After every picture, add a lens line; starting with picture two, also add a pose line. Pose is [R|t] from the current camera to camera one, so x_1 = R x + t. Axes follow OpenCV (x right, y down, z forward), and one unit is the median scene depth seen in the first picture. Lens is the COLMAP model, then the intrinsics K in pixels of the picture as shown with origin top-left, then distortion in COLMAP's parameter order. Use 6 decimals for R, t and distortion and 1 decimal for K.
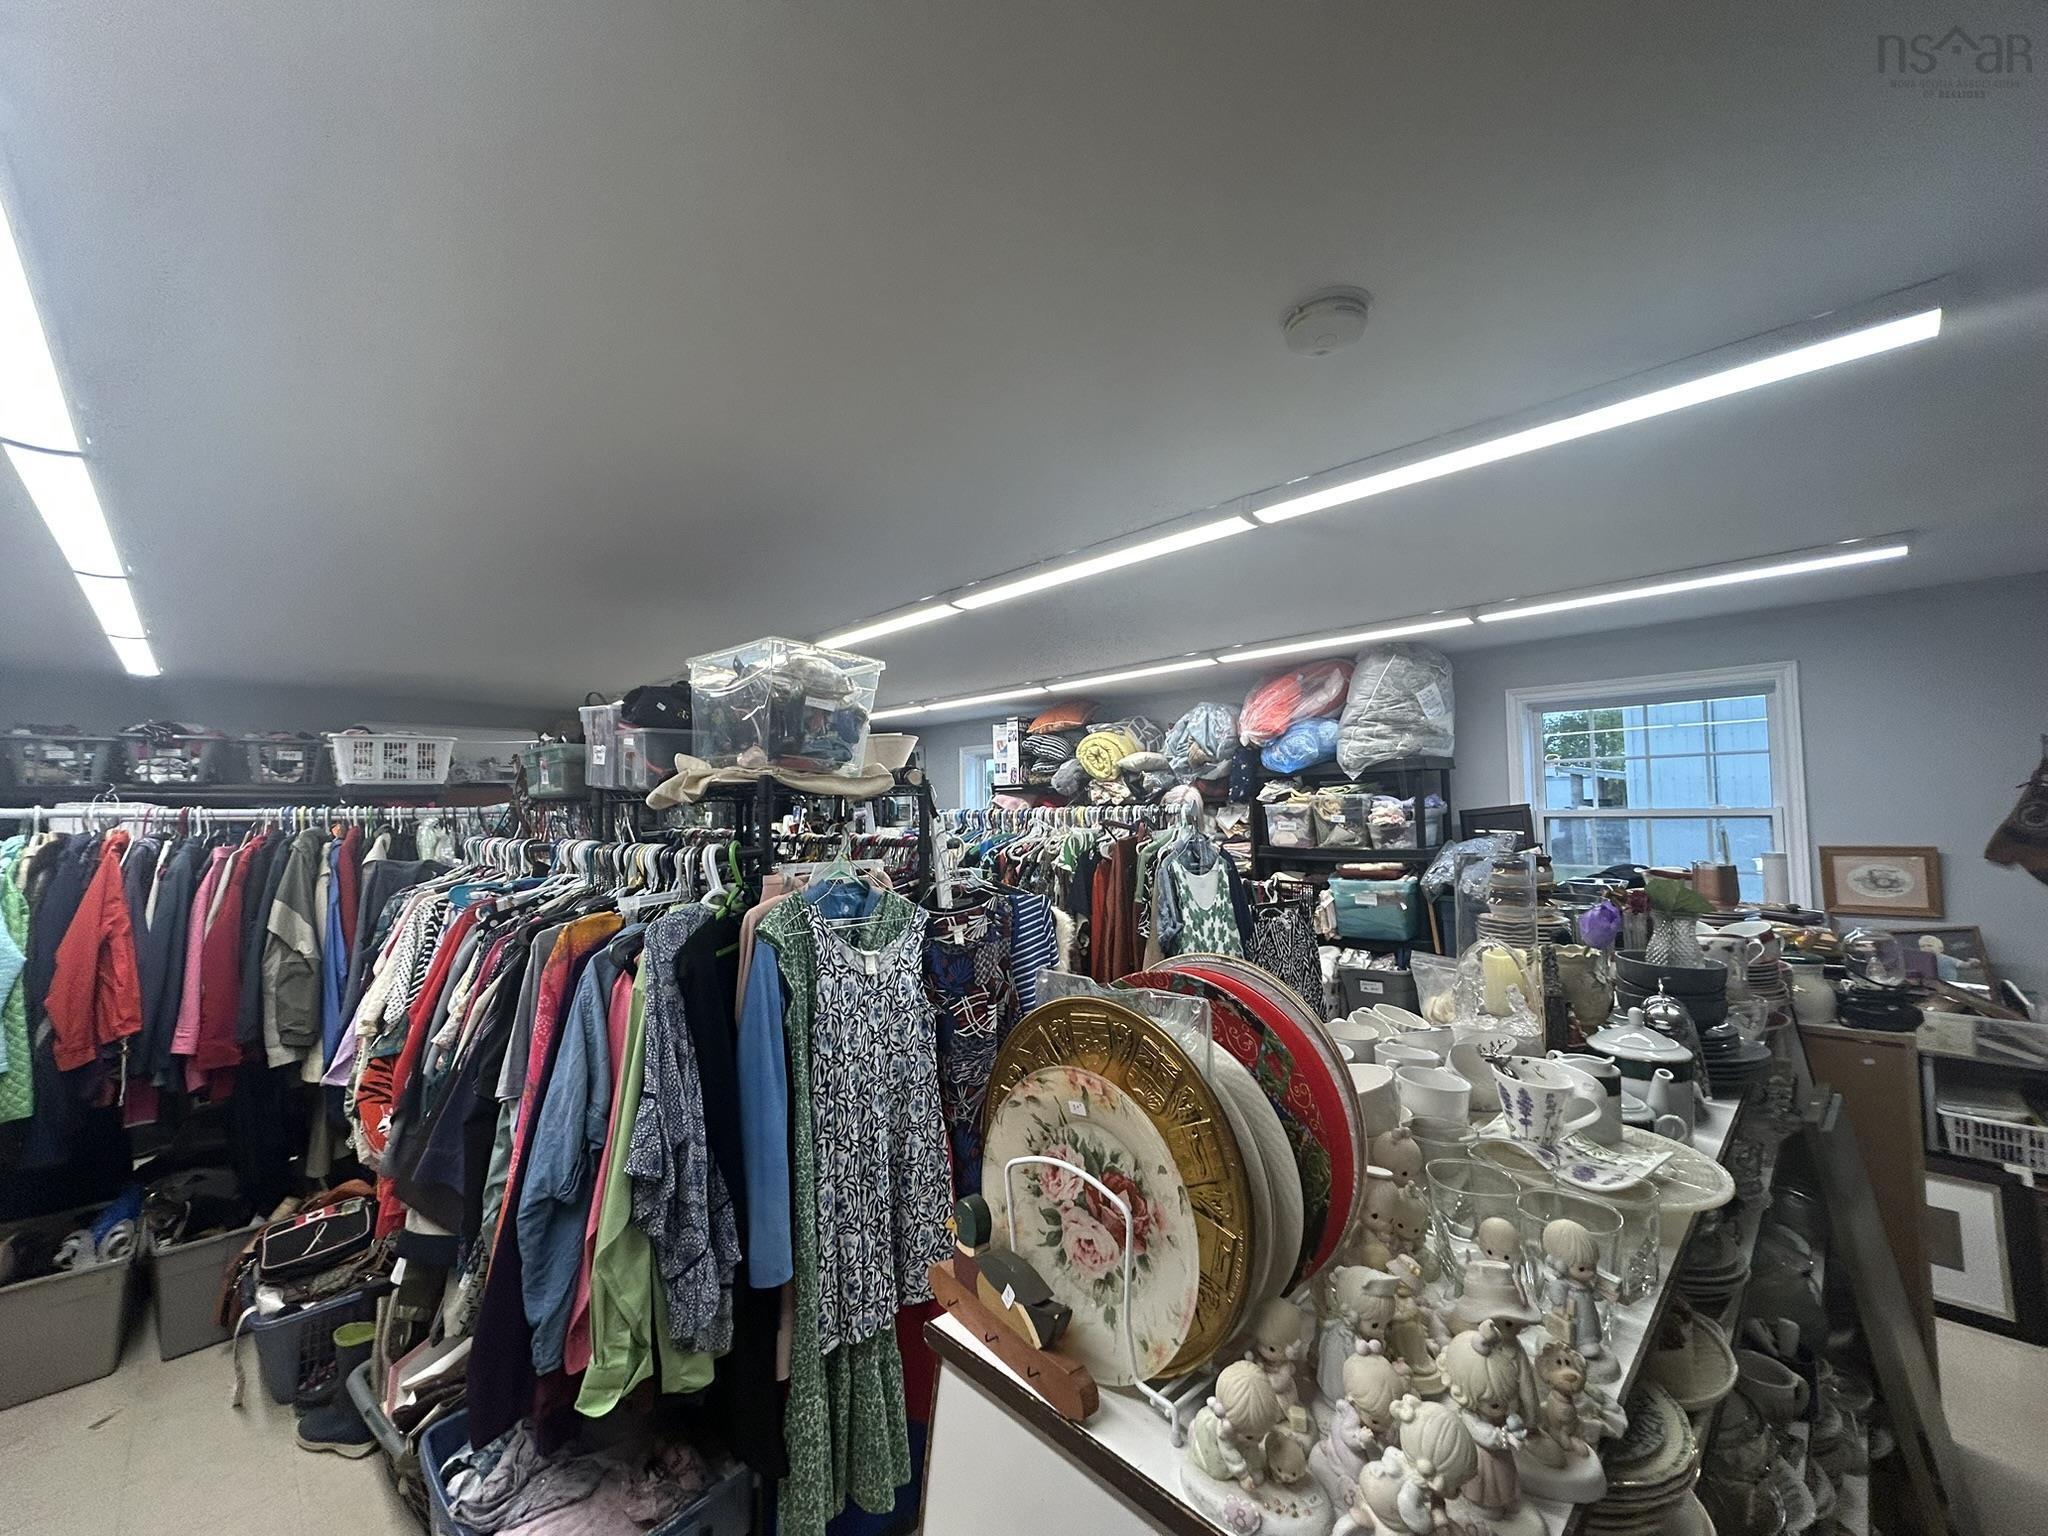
lens RADIAL K [[823.2, 0, 1019.7], [0, 823.2, 762.2], [0, 0, 1]] dist [0.000941, 0.000634]
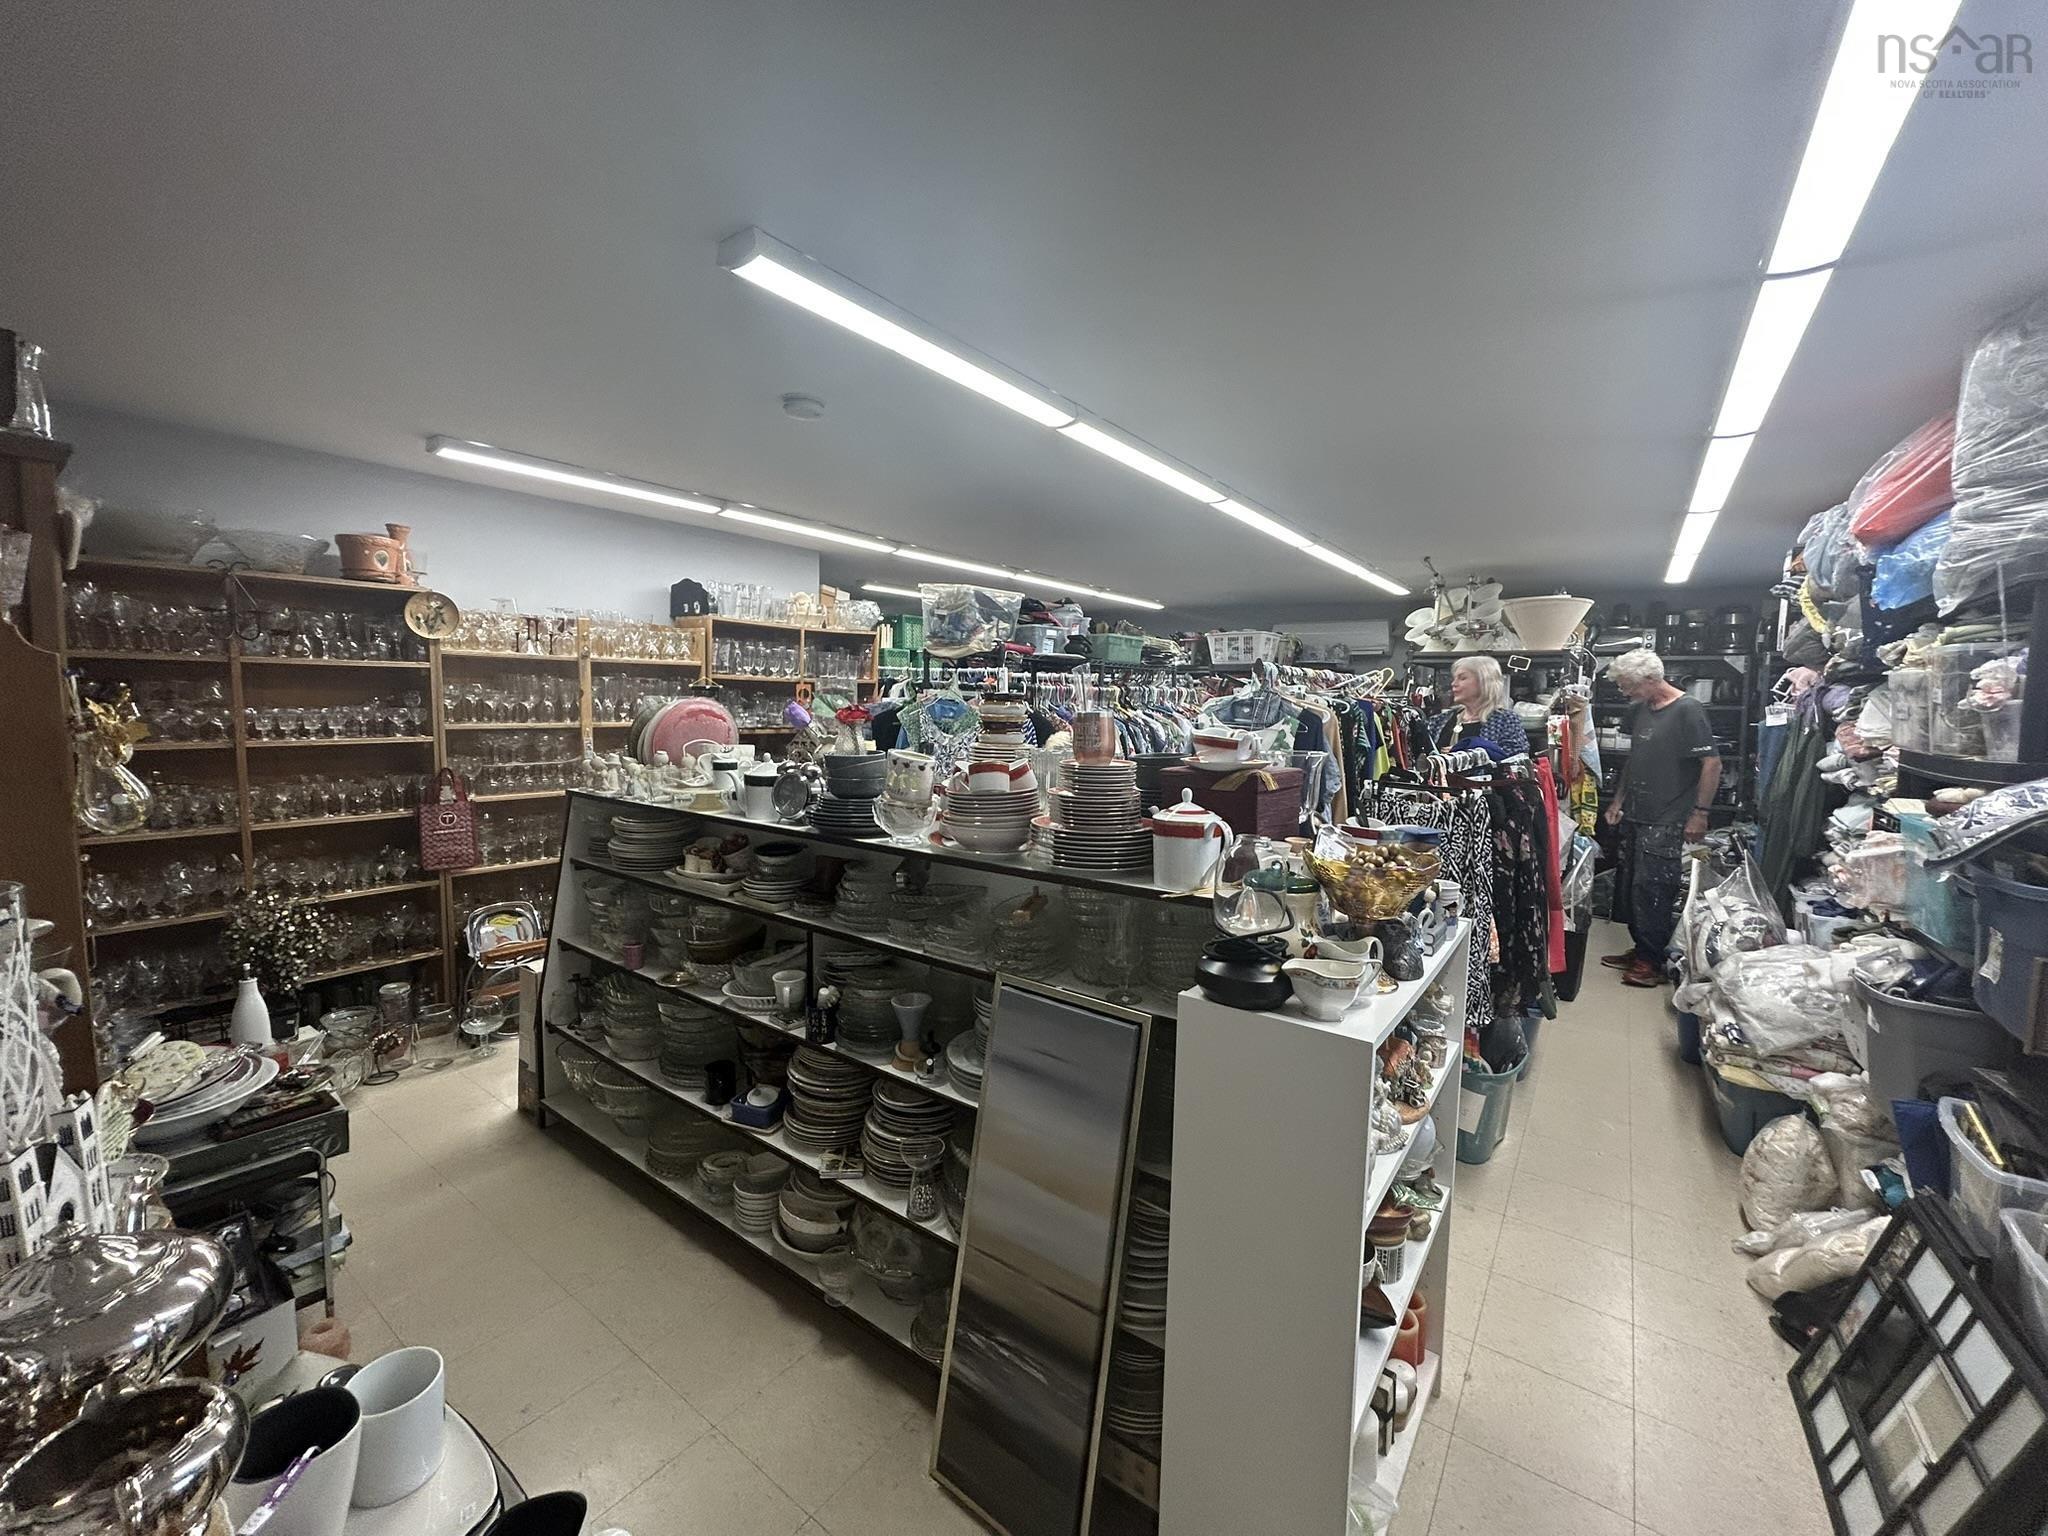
lens RADIAL K [[823.2, 0, 1025.6], [0, 823.2, 758.3], [0, 0, 1]] dist [0.000941, 0.000634]
pose [[0.158789, 0.093152, -0.982908, 0.801960], [0.033238, 0.994470, 0.099618, 0.039152], [0.986753, -0.048489, 0.154815, 0.379819]]
